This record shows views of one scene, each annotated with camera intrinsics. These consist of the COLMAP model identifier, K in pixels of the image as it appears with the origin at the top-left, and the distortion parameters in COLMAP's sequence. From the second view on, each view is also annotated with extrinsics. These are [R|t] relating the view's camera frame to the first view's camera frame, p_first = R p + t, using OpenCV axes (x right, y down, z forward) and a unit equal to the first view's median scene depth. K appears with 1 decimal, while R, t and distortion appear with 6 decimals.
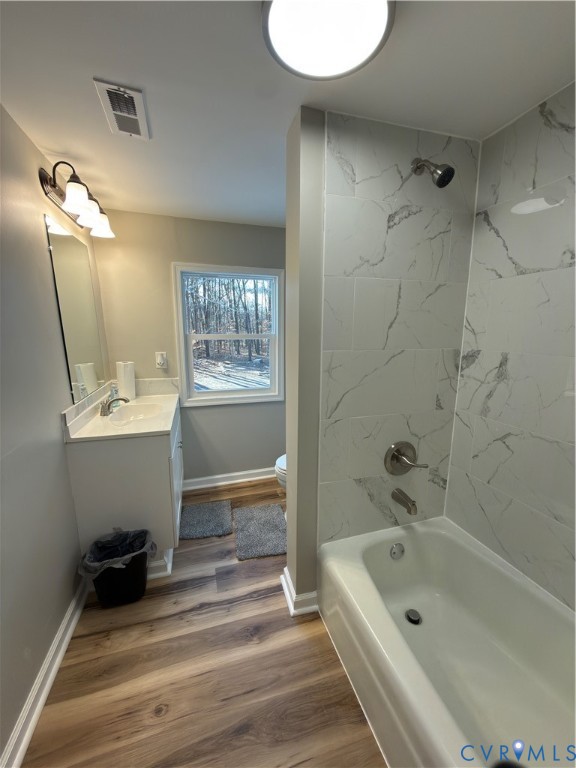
lens RADIAL K [[307.1, 0, 284.7], [0, 307.1, 388.1], [0, 0, 1]] dist [0.000817, 0.000384]
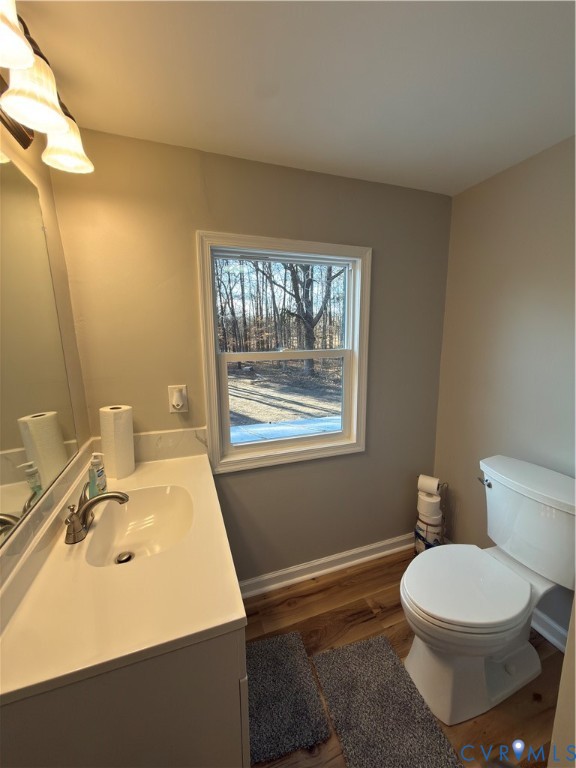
lens RADIAL K [[307.1, 0, 286.8], [0, 307.1, 389.0], [0, 0, 1]] dist [0.000817, 0.000384]
pose [[0.998520, -0.020765, 0.050268, -0.220703], [0.021594, 0.999639, -0.016013, -0.094793], [-0.049917, 0.017074, 0.998607, 0.398183]]
